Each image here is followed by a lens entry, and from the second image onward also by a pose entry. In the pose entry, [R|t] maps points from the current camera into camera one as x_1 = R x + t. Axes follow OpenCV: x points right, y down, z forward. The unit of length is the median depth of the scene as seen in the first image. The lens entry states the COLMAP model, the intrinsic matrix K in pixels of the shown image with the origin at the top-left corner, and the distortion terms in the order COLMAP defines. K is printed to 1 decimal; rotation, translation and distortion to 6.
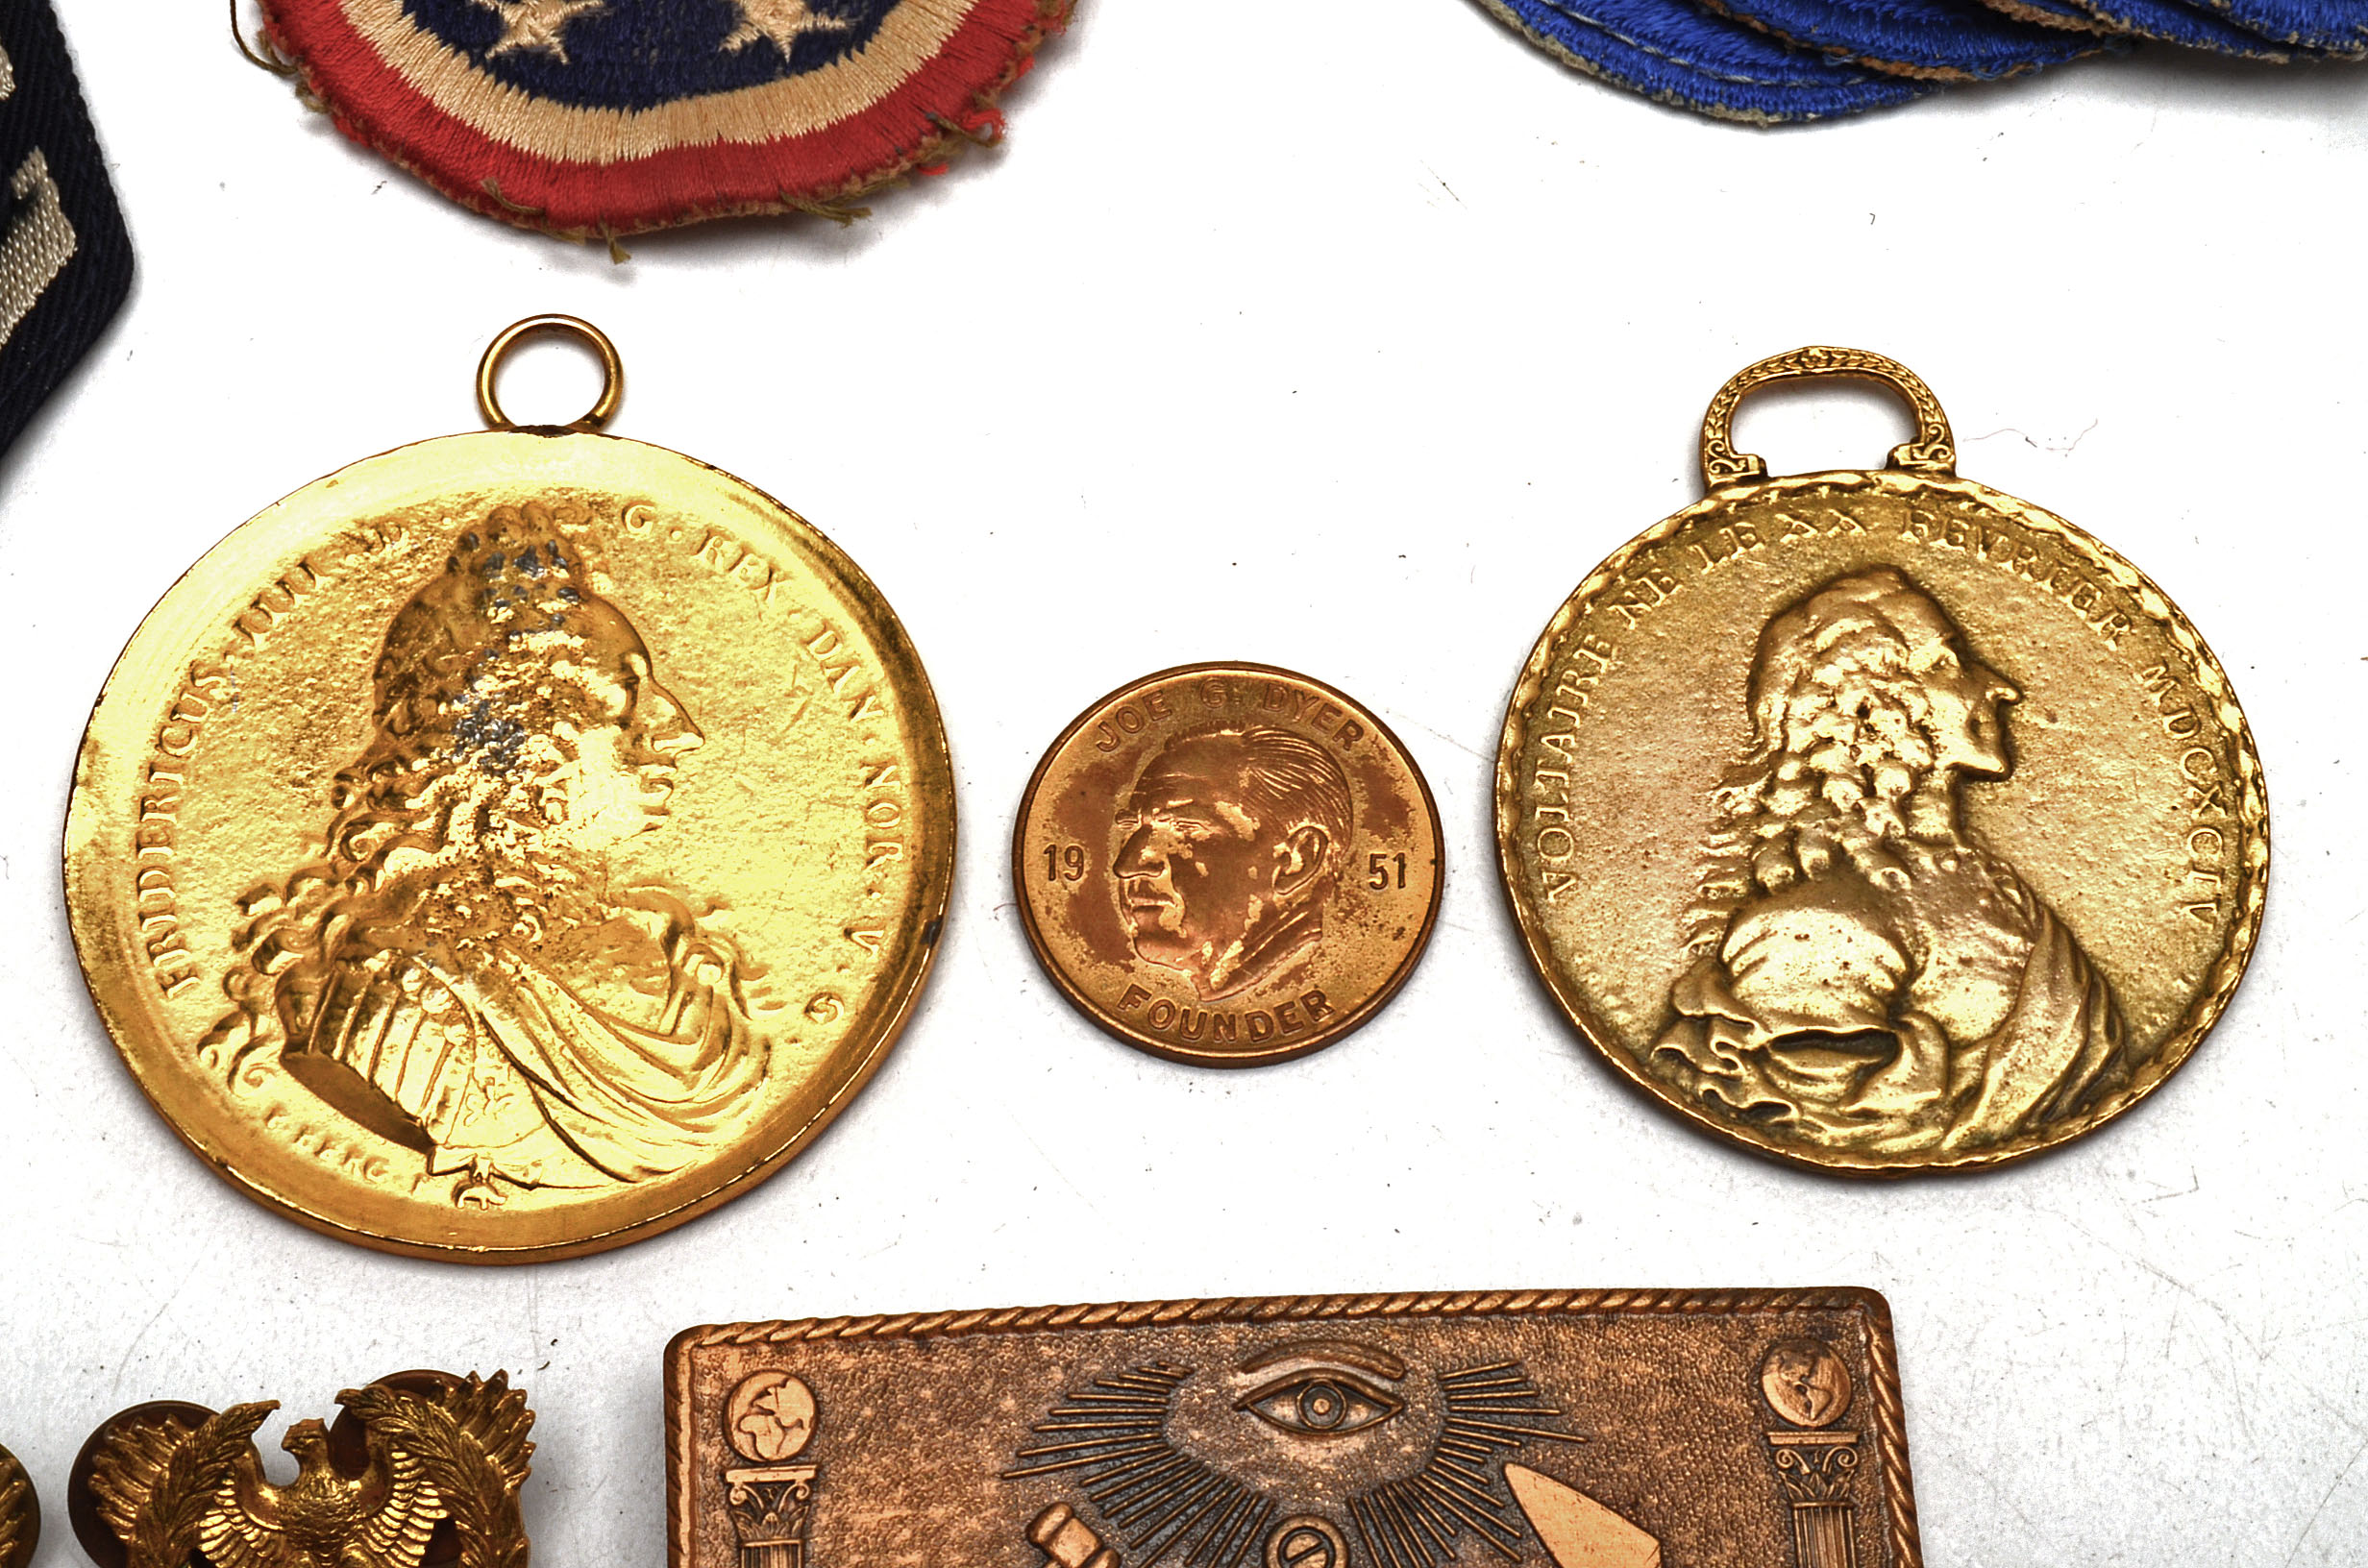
lens RADIAL K [[4876.2, 0, 1184.0], [0, 4876.2, 784.0], [0, 0, 1]] dist [0.016740, 0.078981]
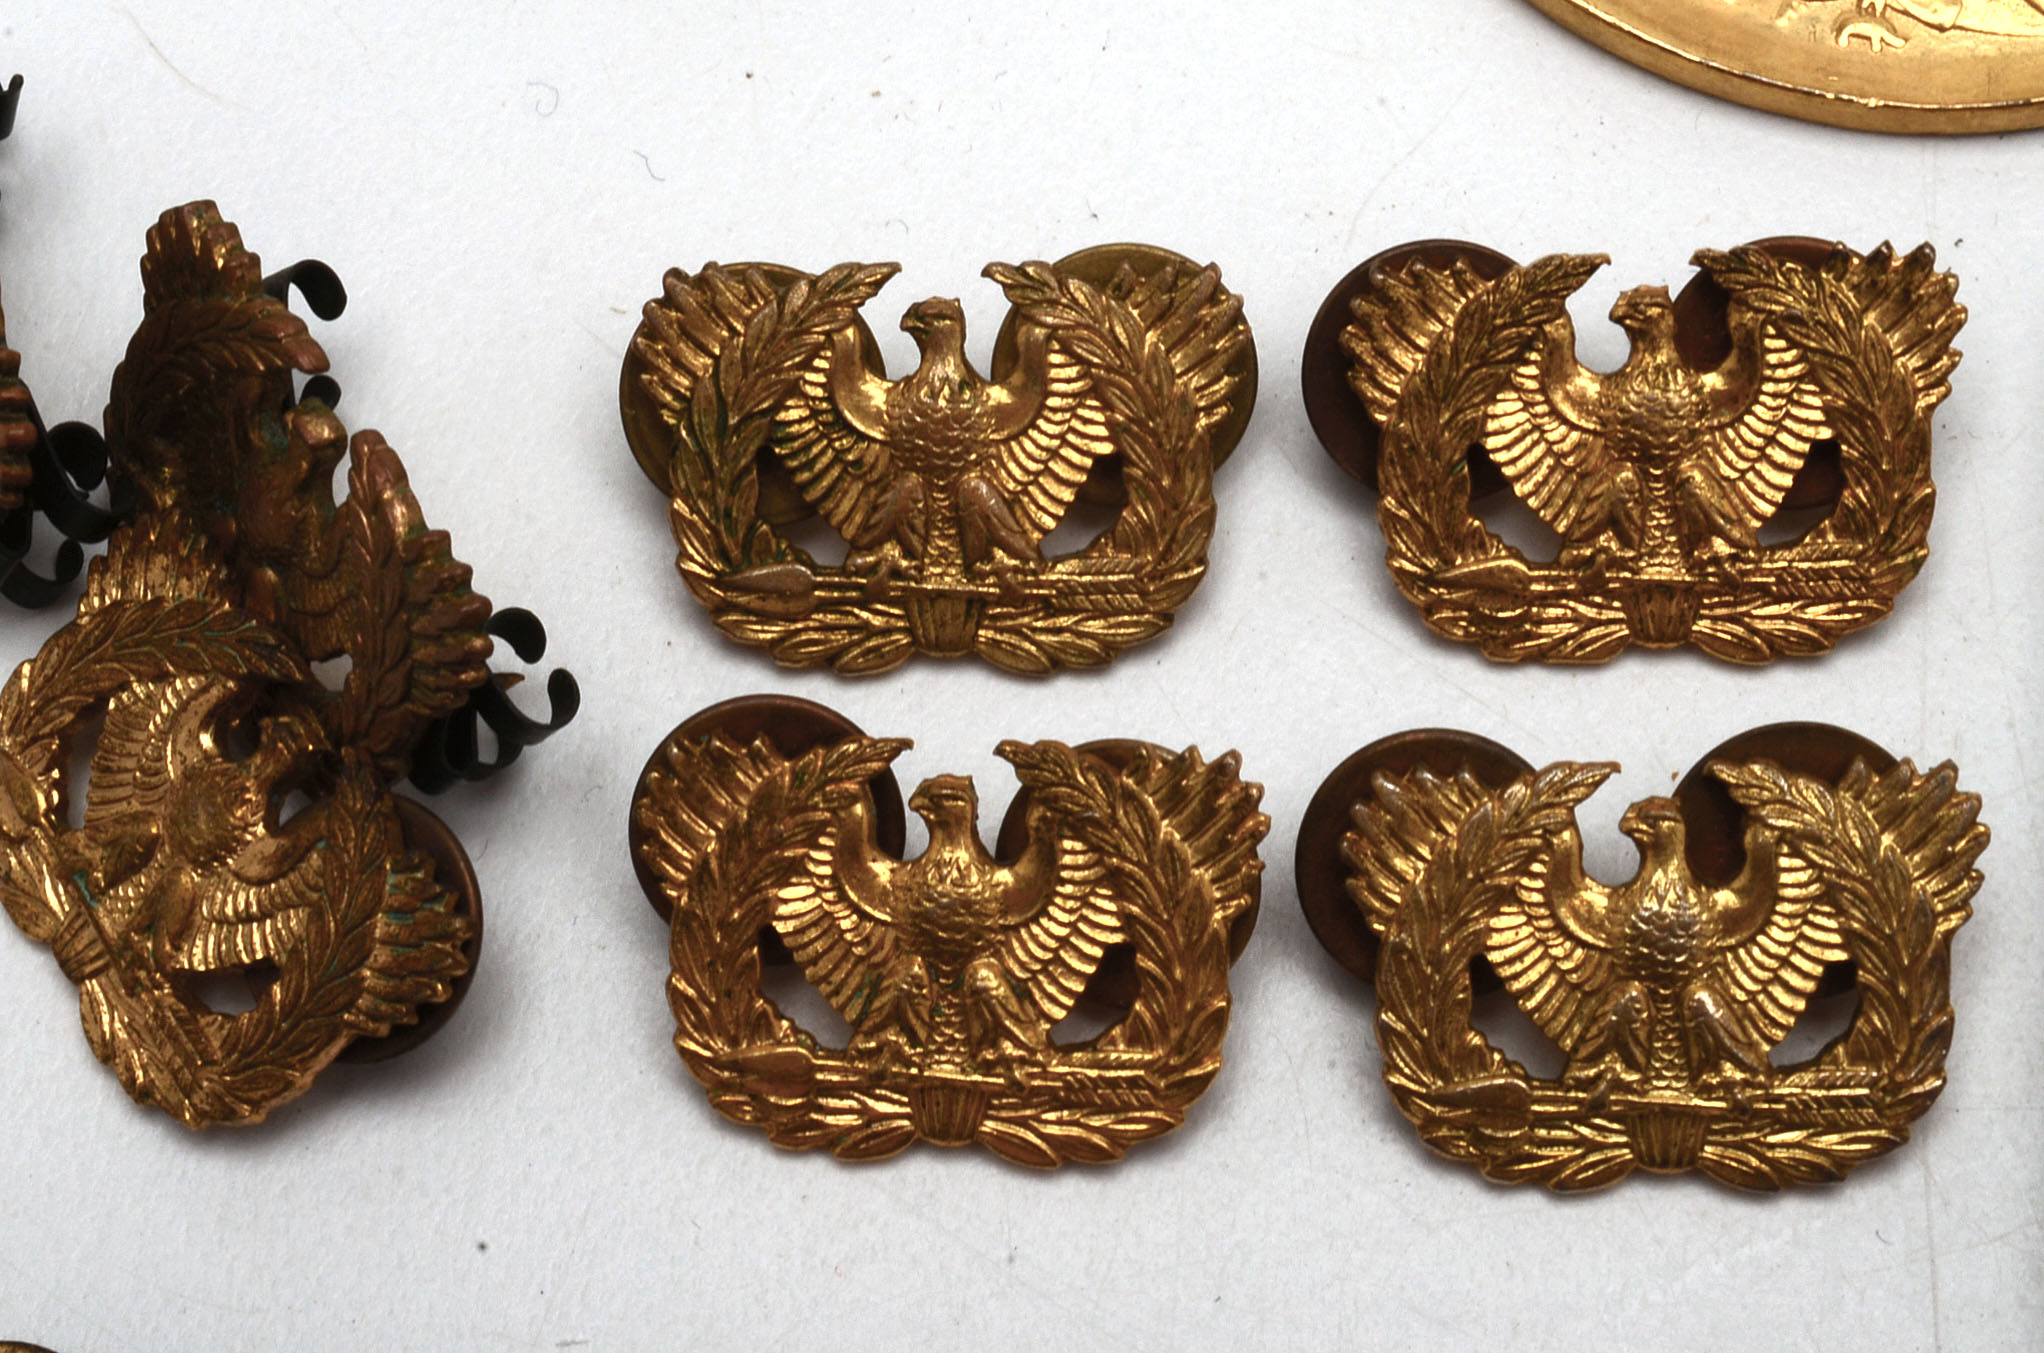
lens RADIAL K [[4952.2, 0, 1022.0], [0, 4952.2, 676.5], [0, 0, 1]] dist [-0.017521, 0.389642]
pose [[0.988602, 0.111284, -0.101400, -0.188955], [-0.106052, 0.992804, 0.055617, 0.155700], [0.106859, -0.044230, 0.993290, 0.260809]]
